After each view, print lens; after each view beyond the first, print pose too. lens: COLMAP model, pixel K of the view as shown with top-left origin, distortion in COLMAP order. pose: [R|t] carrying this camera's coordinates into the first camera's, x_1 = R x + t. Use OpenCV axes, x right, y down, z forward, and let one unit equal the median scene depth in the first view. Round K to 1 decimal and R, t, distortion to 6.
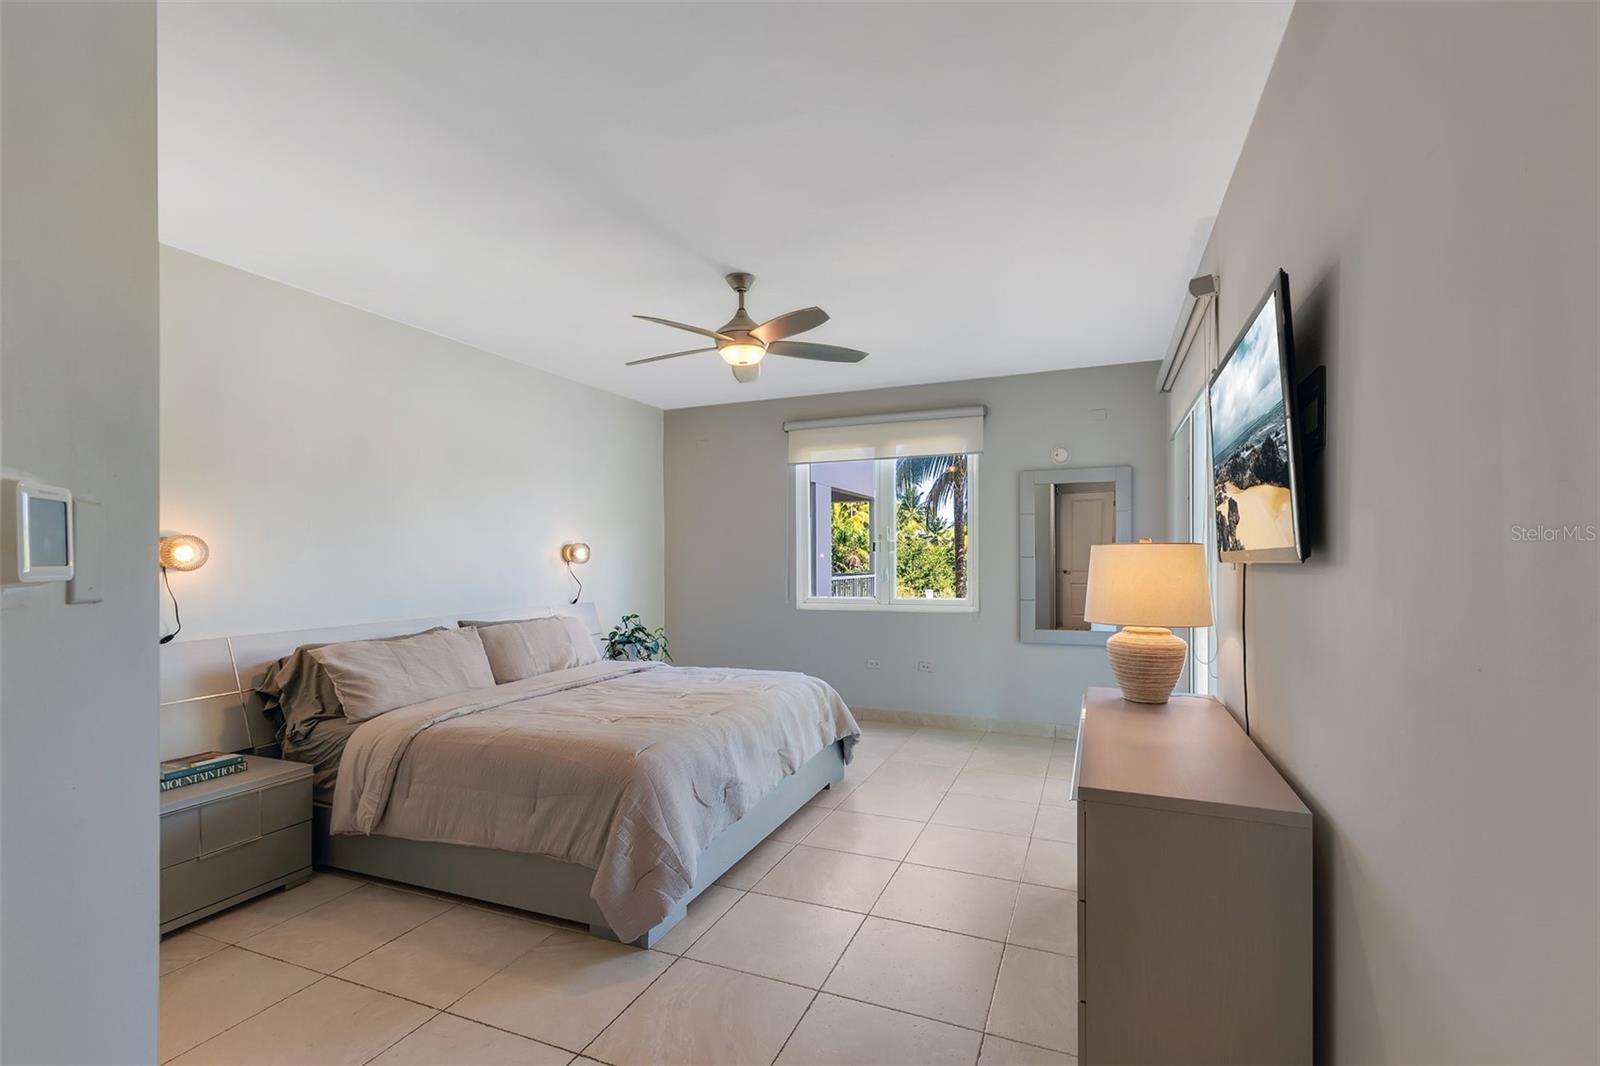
lens RADIAL K [[712.8, 0, 801.5], [0, 712.8, 556.7], [0, 0, 1]] dist [0.000549, -0.000077]
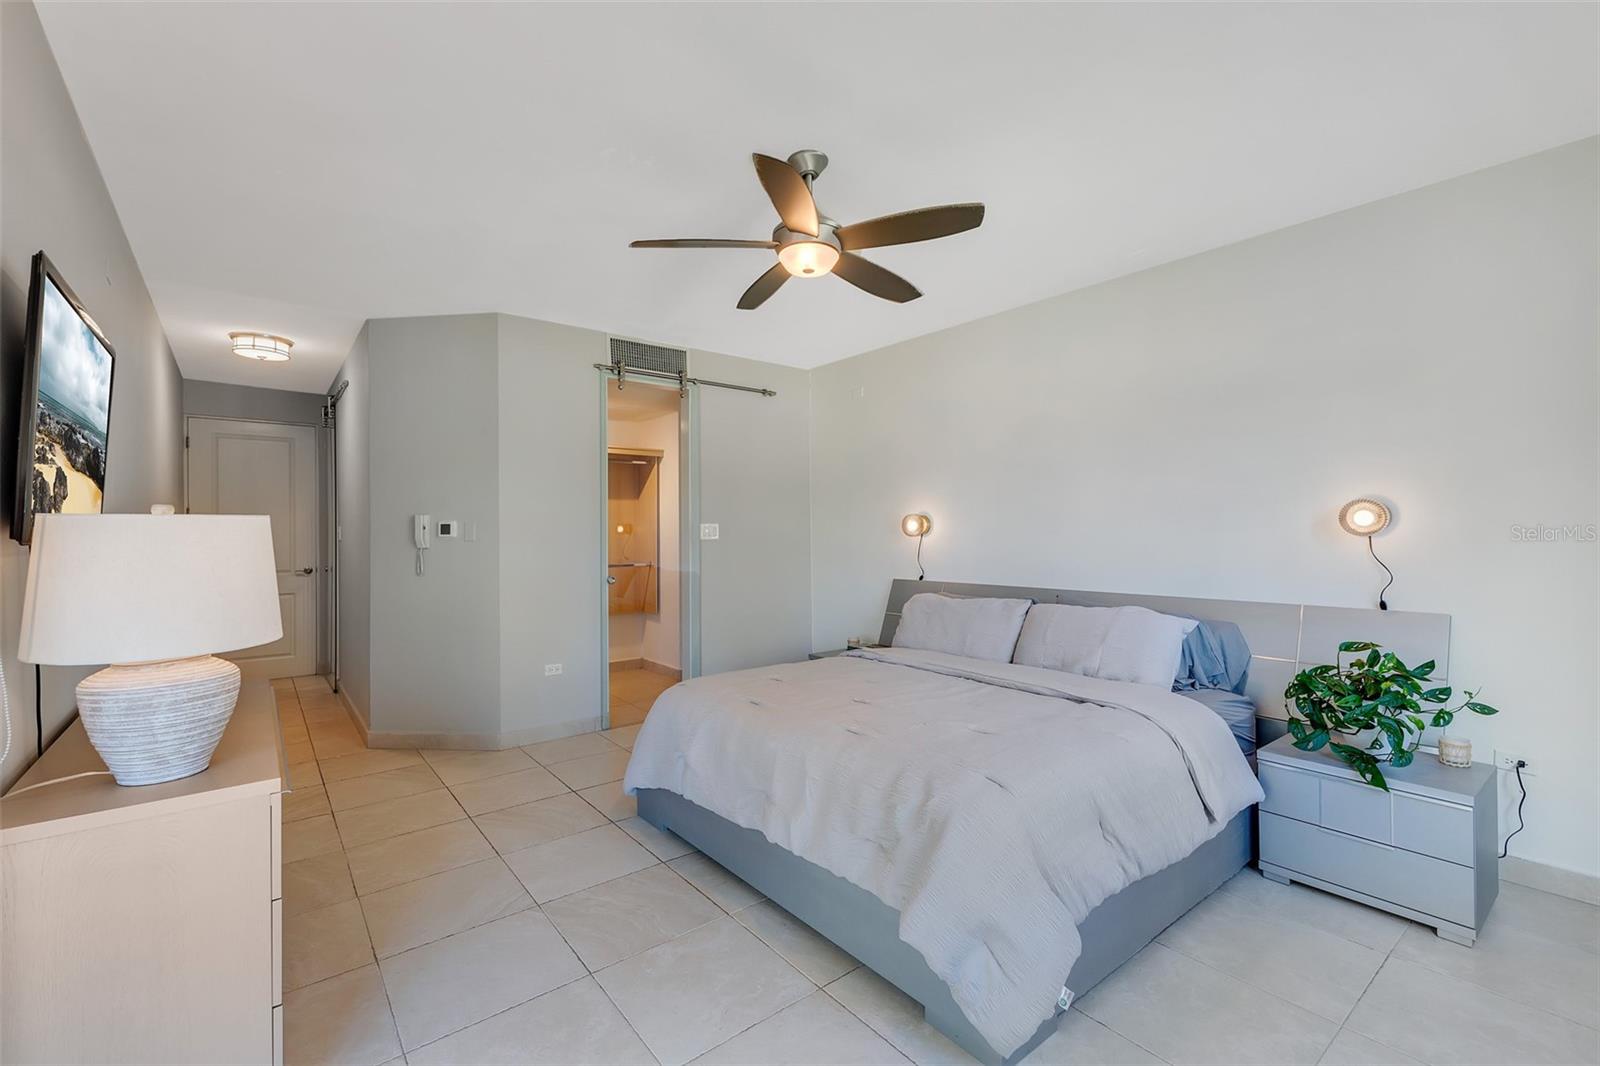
lens RADIAL K [[704.1, 0, 806.2], [0, 704.1, 534.6], [0, 0, 1]] dist [0.021458, -0.000328]
pose [[-0.477891, 0.010682, -0.878354, 0.476795], [0.008427, 0.999936, 0.007576, 0.001363], [0.878379, -0.003781, -0.477950, 1.130110]]
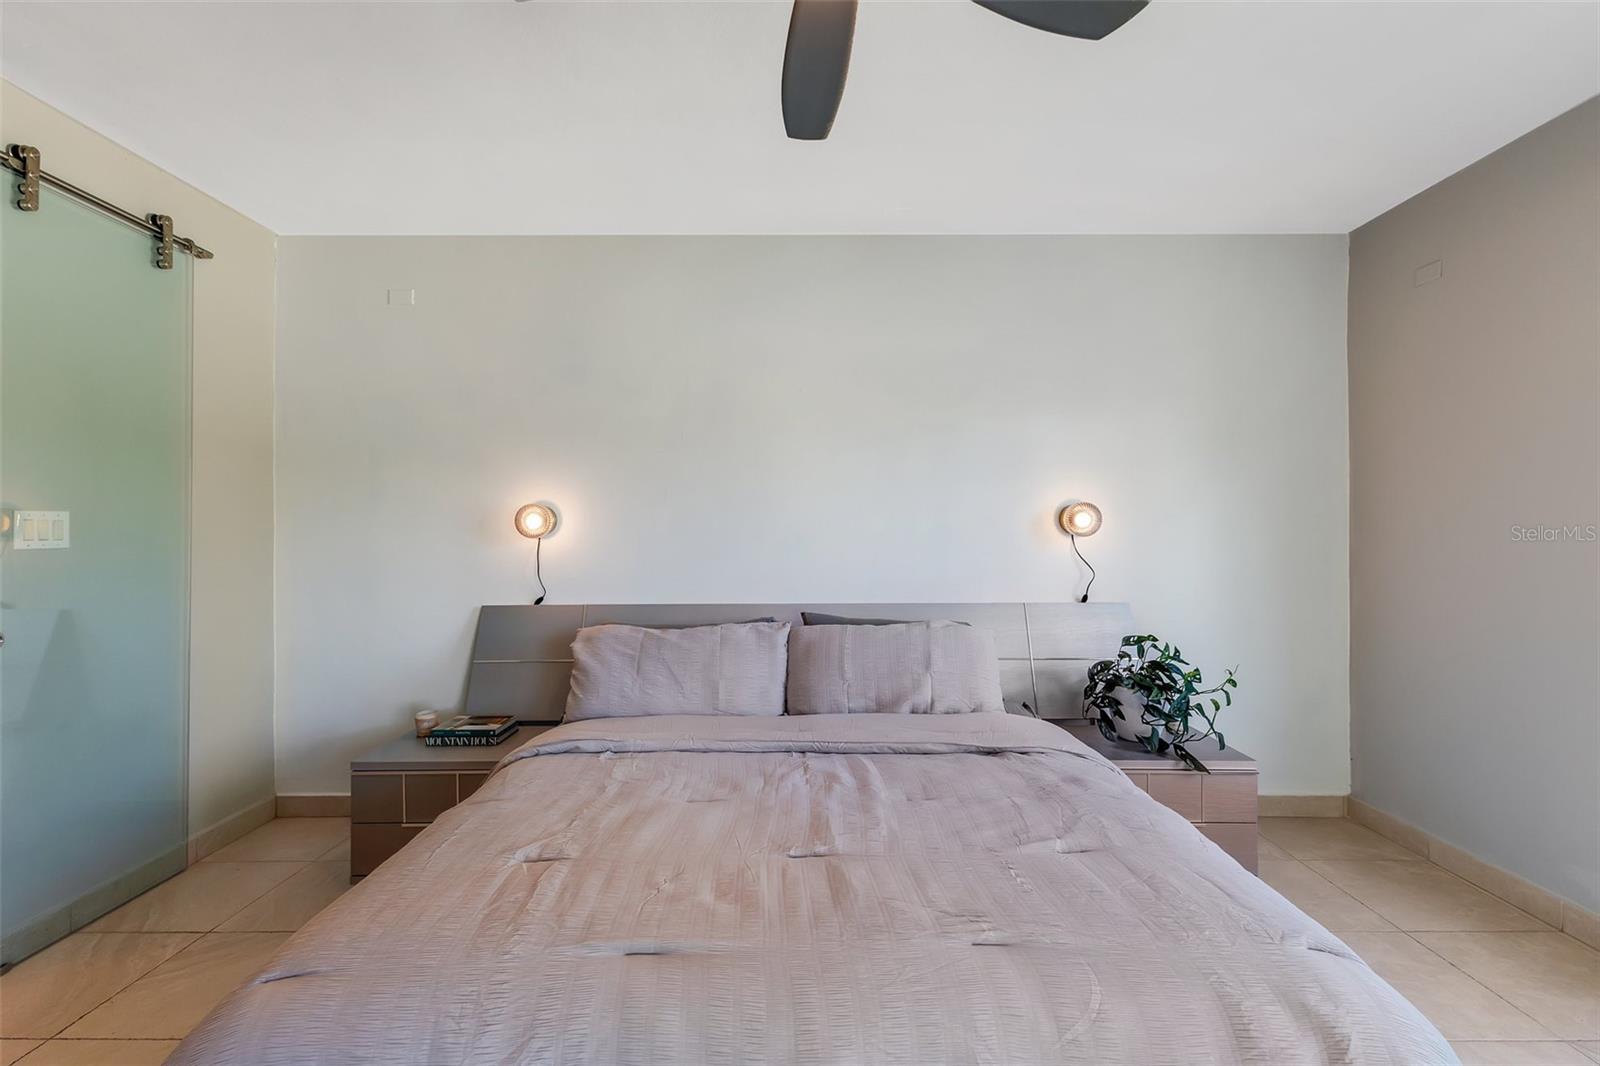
lens RADIAL K [[704.1, 0, 806.2], [0, 704.1, 534.6], [0, 0, 1]] dist [0.021458, -0.000328]
pose [[0.386039, 0.017451, -0.922318, 0.187789], [-0.000219, 0.999823, 0.018826, -0.004084], [0.922483, -0.007066, 0.385974, 0.709891]]
